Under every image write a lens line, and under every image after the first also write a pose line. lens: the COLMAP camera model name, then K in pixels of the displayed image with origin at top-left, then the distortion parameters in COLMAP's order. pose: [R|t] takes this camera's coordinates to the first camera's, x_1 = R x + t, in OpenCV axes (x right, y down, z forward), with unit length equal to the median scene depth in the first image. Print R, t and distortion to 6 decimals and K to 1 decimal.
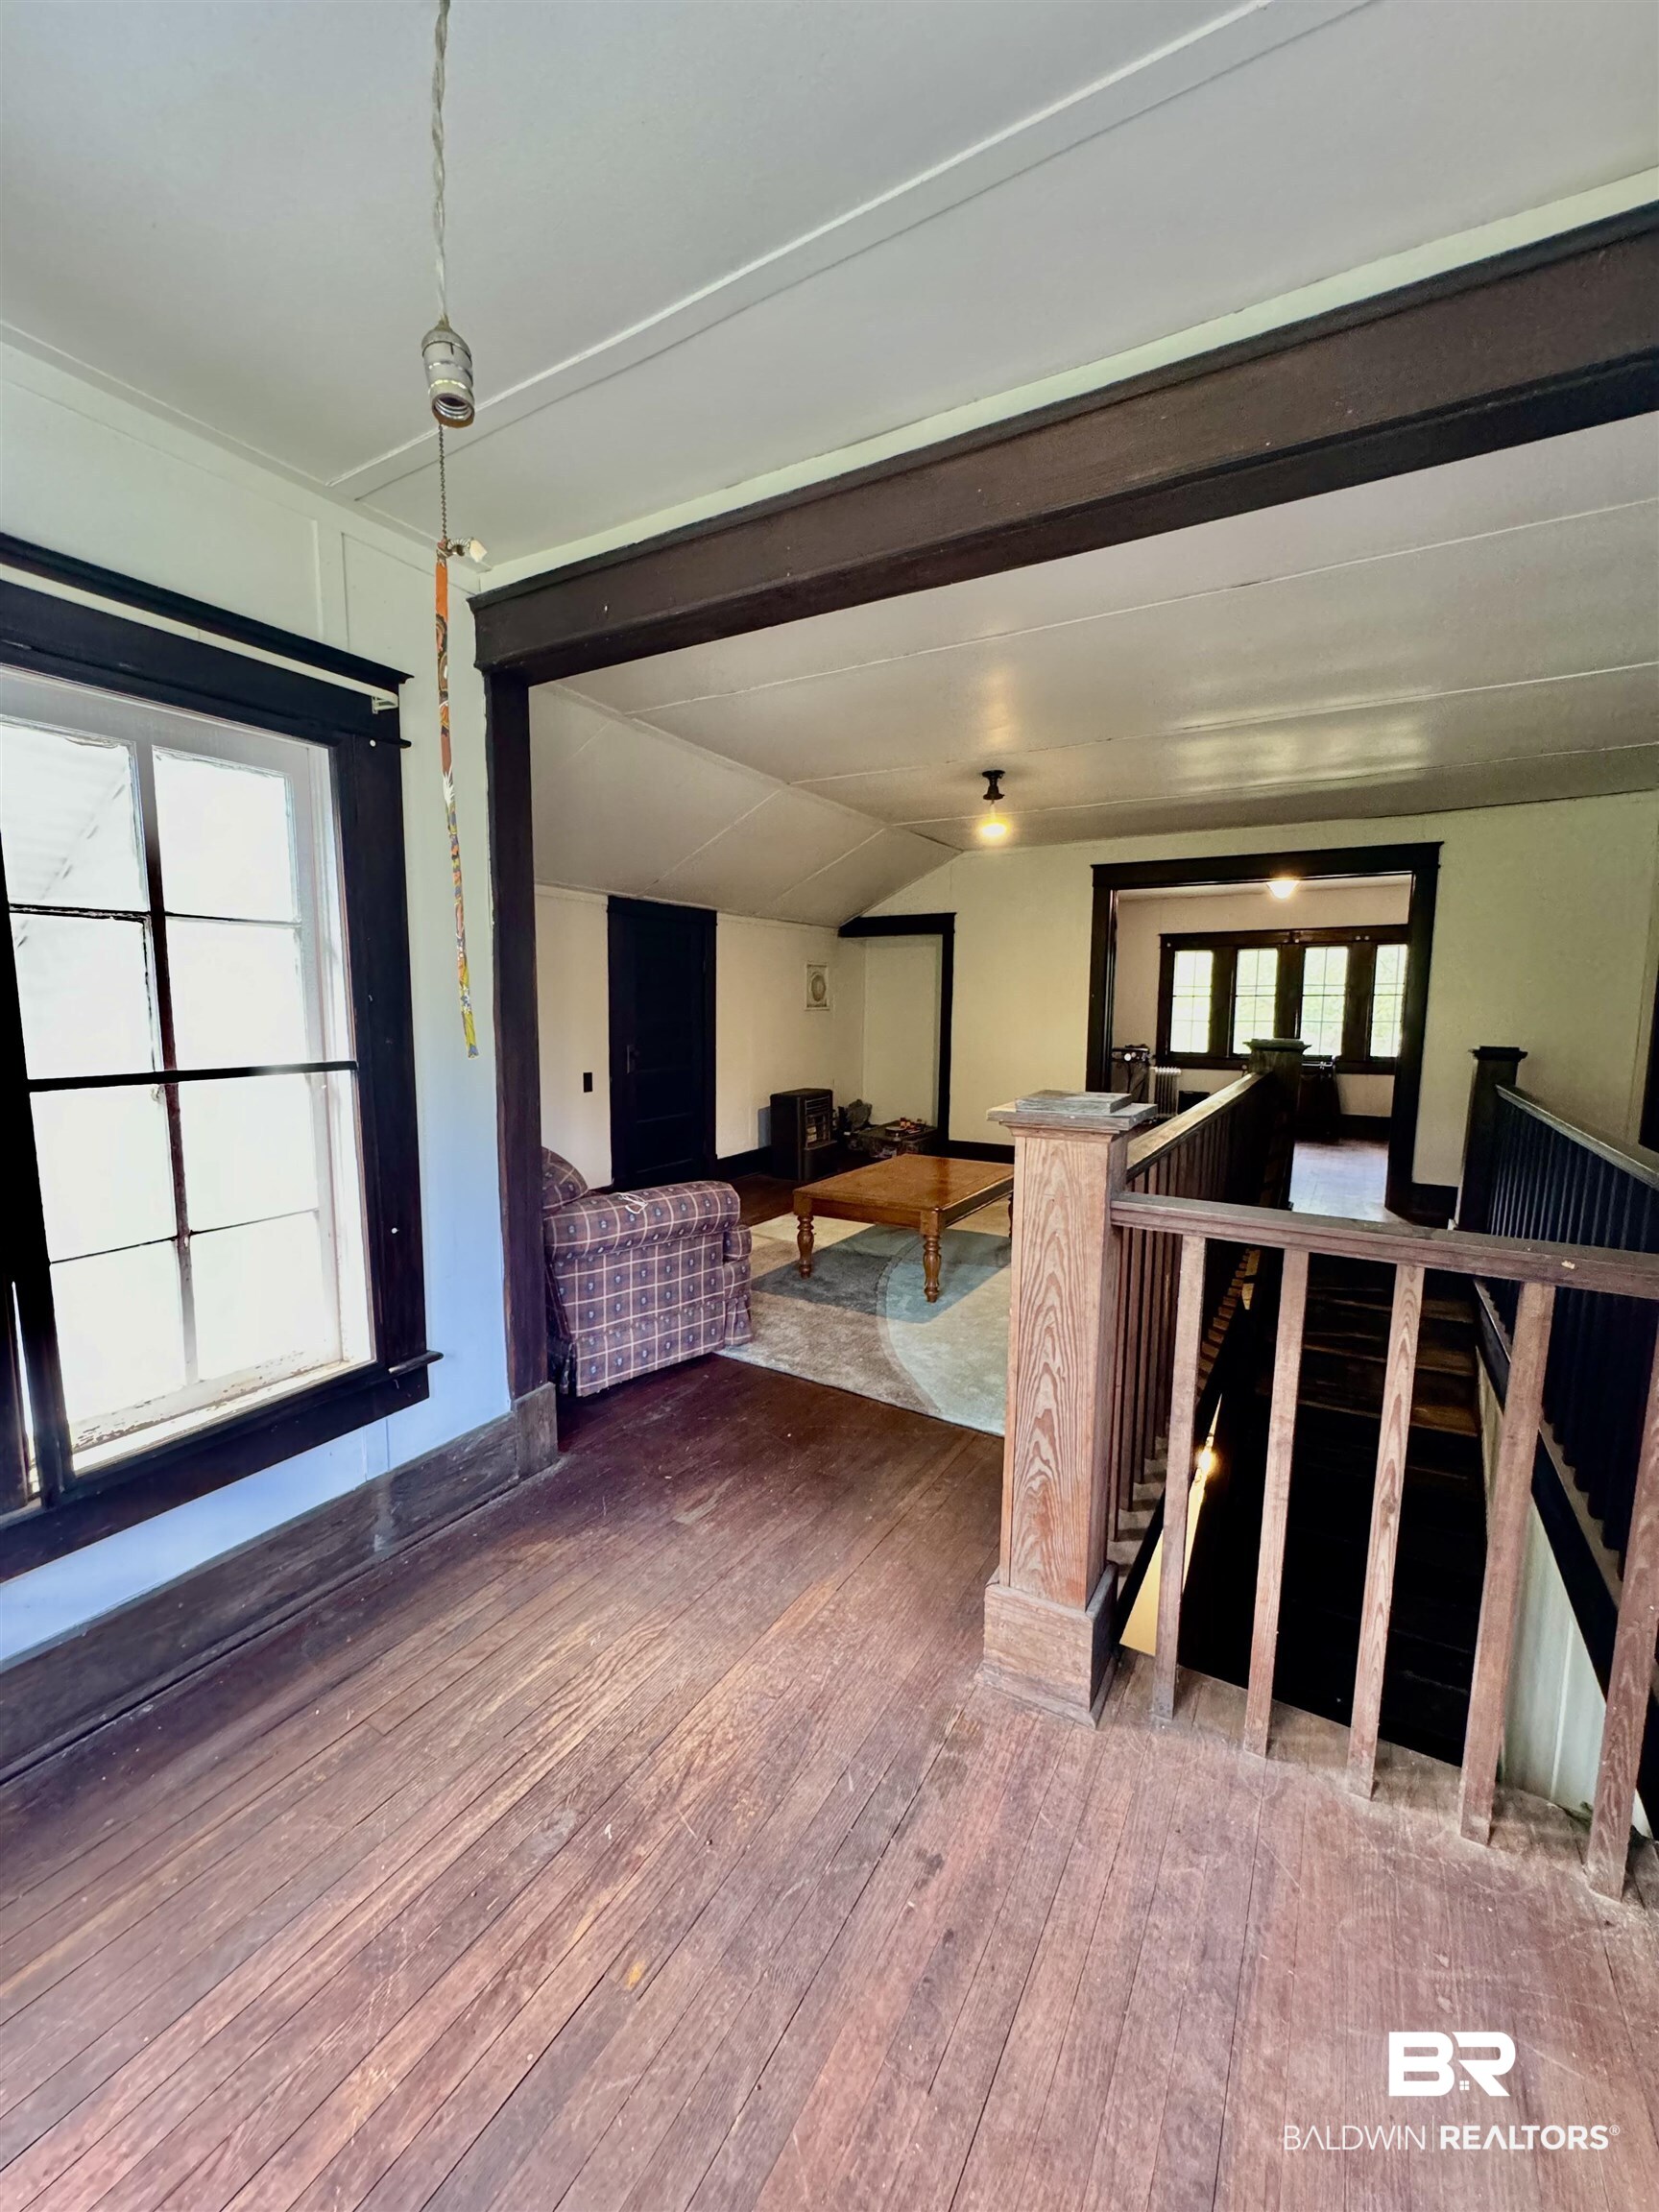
lens RADIAL K [[881.0, 0, 823.4], [0, 881.0, 1109.8], [0, 0, 1]] dist [-0.000729, -0.000151]
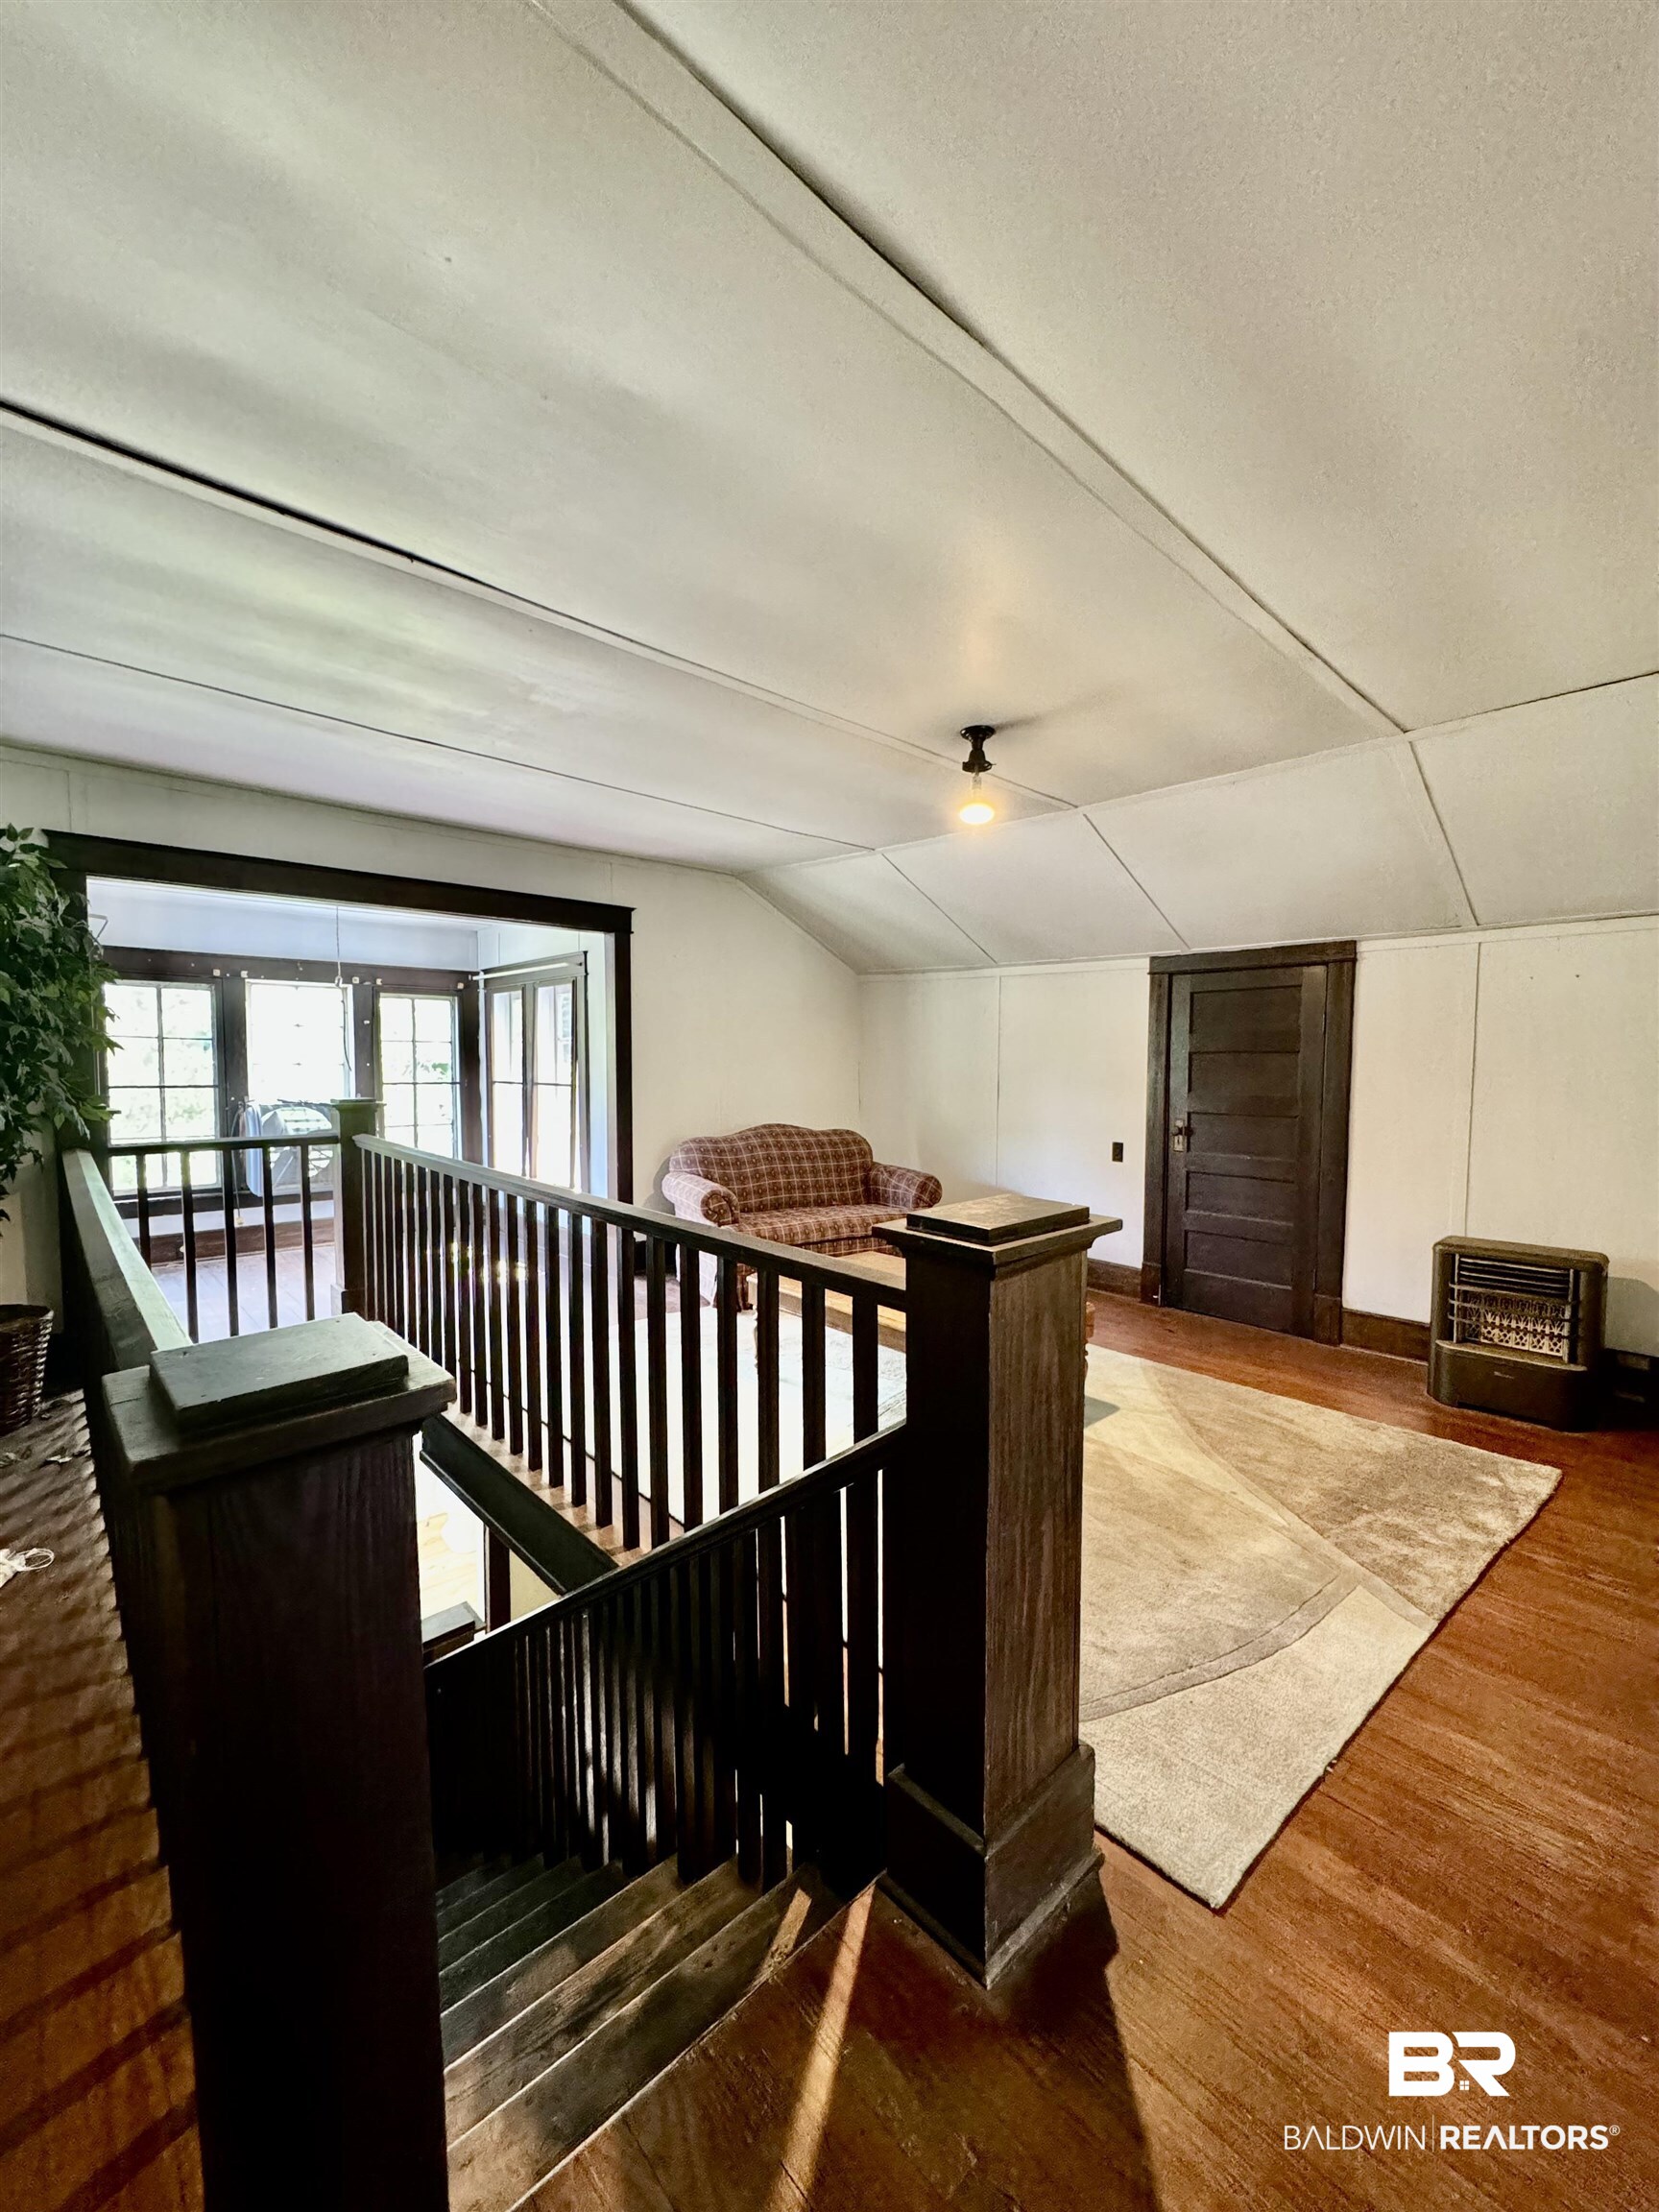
lens RADIAL K [[881.0, 0, 823.4], [0, 881.0, 1109.8], [0, 0, 1]] dist [-0.000729, -0.000151]
pose [[-0.275181, 0.048271, -0.960180, 0.597548], [-0.125581, 0.988377, 0.085680, -0.094617], [0.953155, 0.144158, -0.265921, 0.741616]]
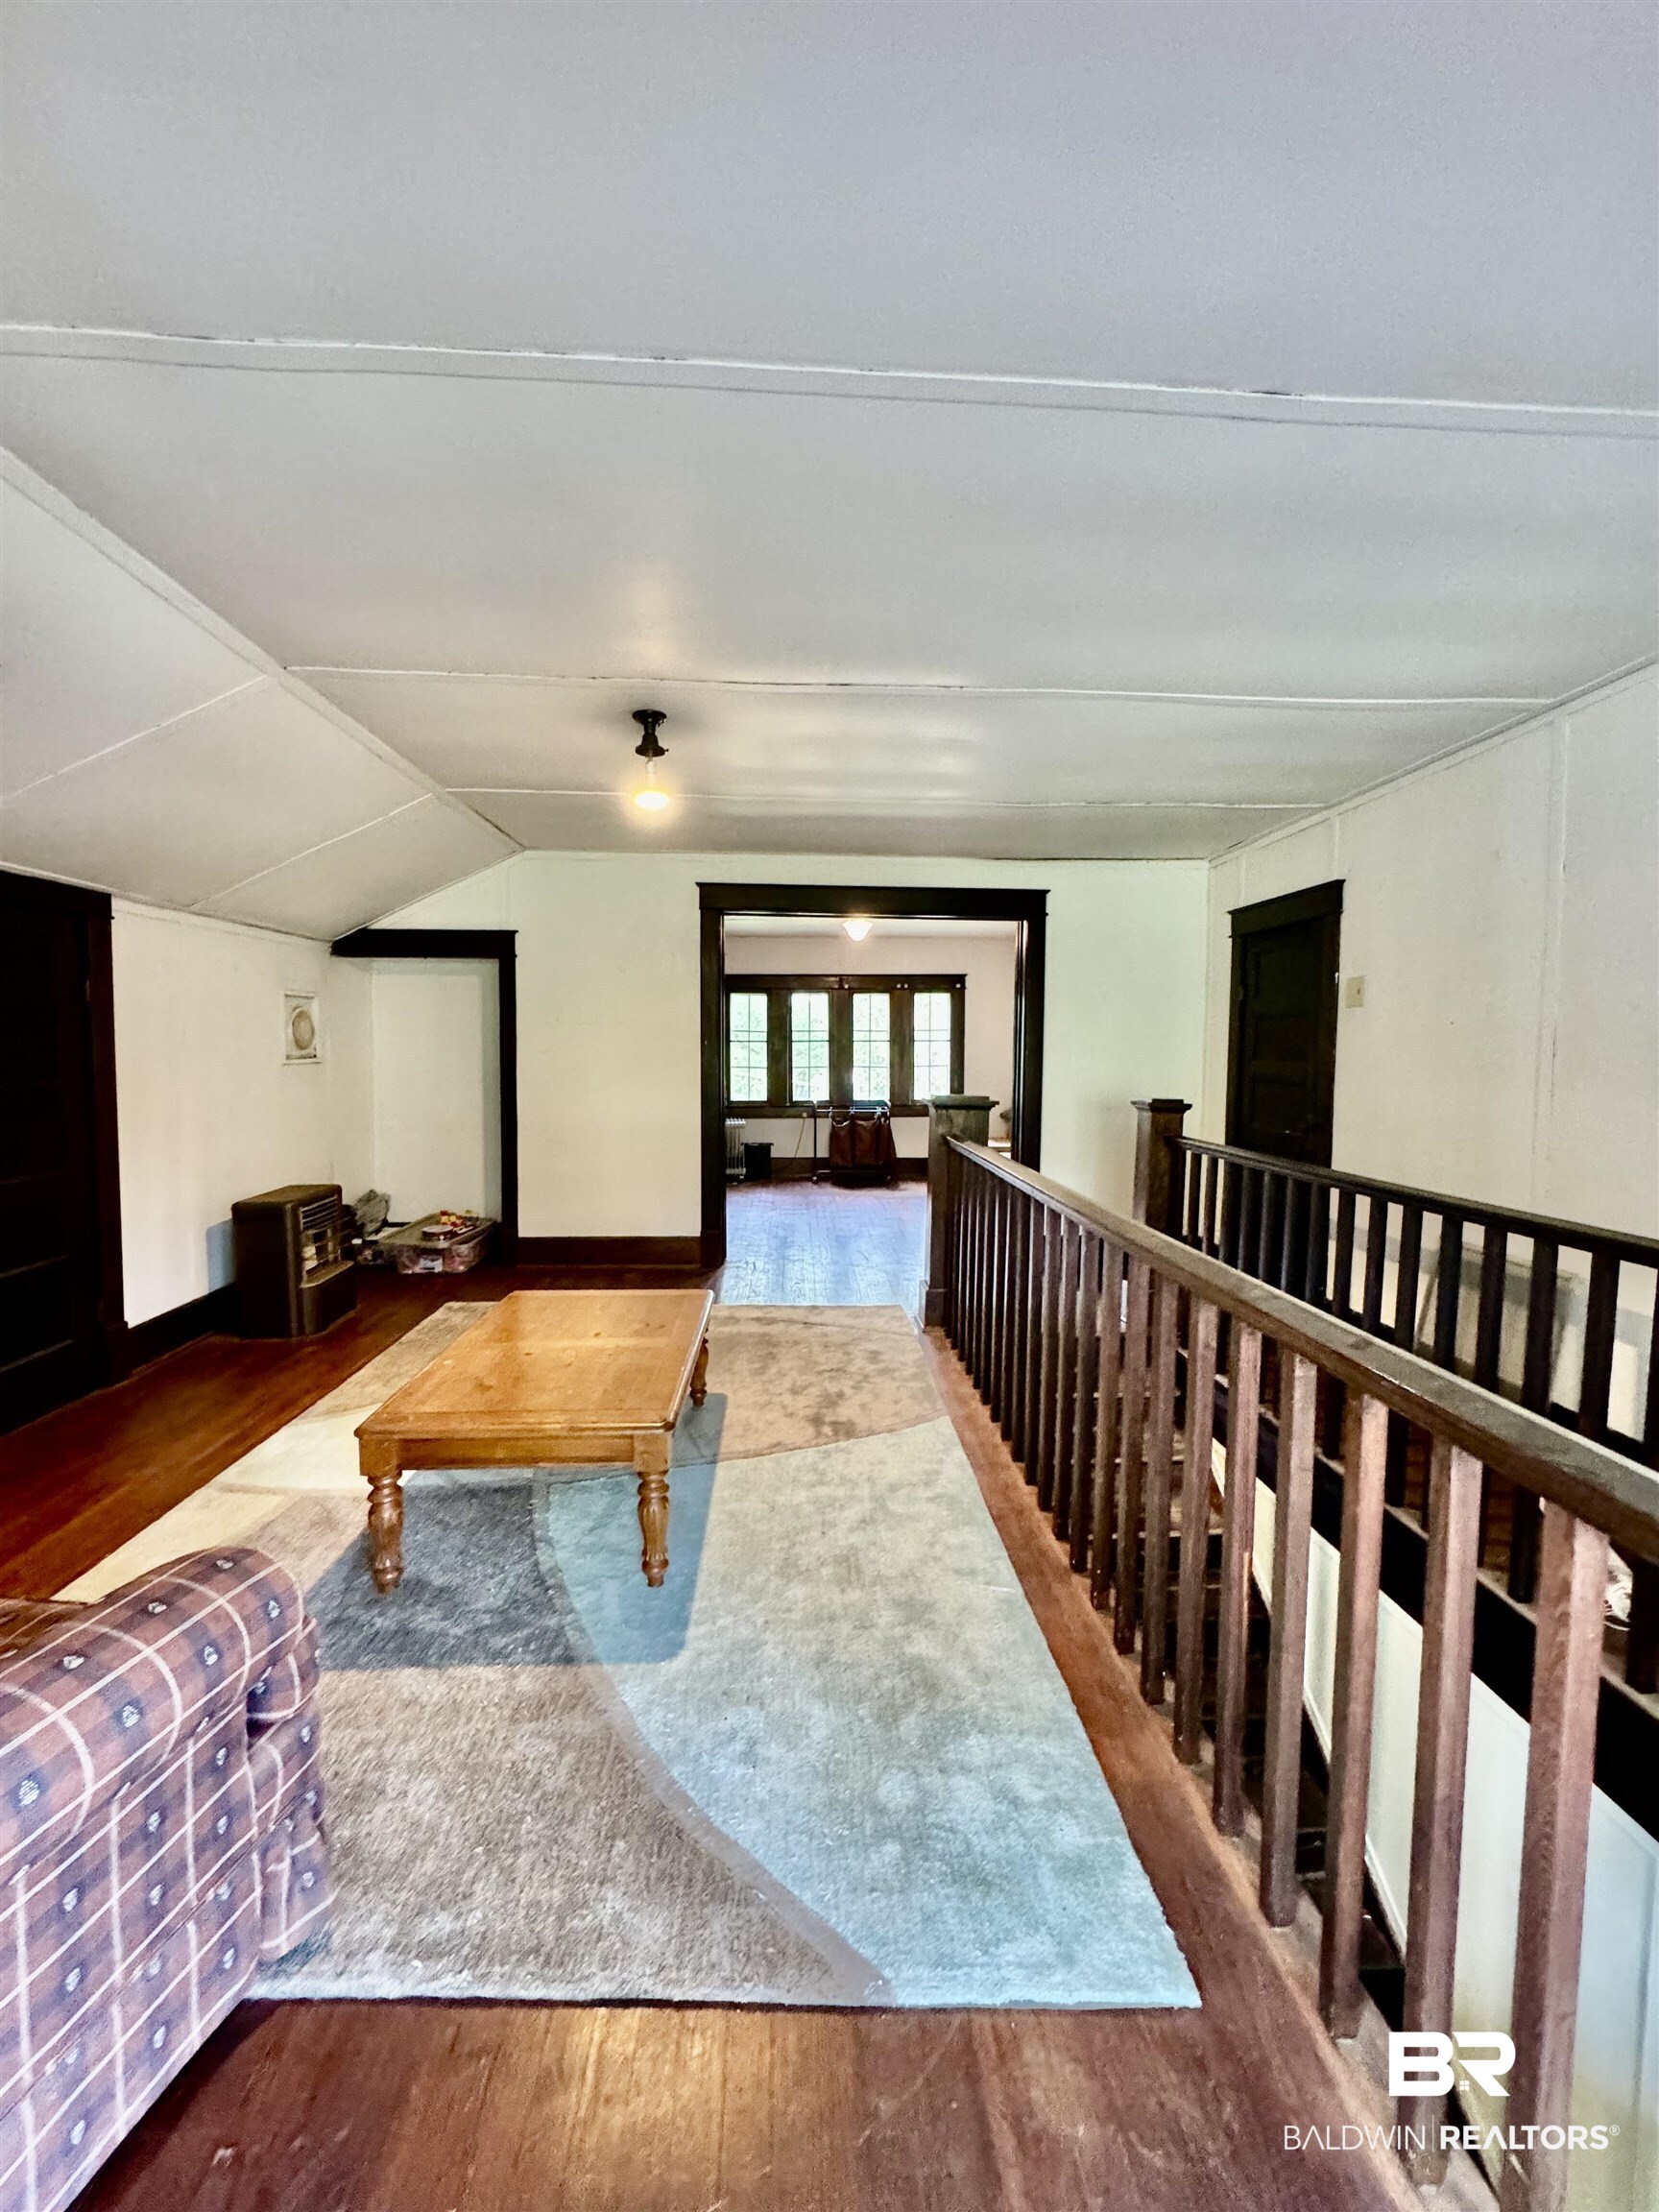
lens RADIAL K [[881.0, 0, 823.4], [0, 881.0, 1109.8], [0, 0, 1]] dist [-0.000729, -0.000151]
pose [[0.833084, -0.041843, 0.551562, -0.051717], [0.067243, 0.997400, -0.025898, -0.038843], [-0.549044, 0.058664, 0.833732, 0.260275]]
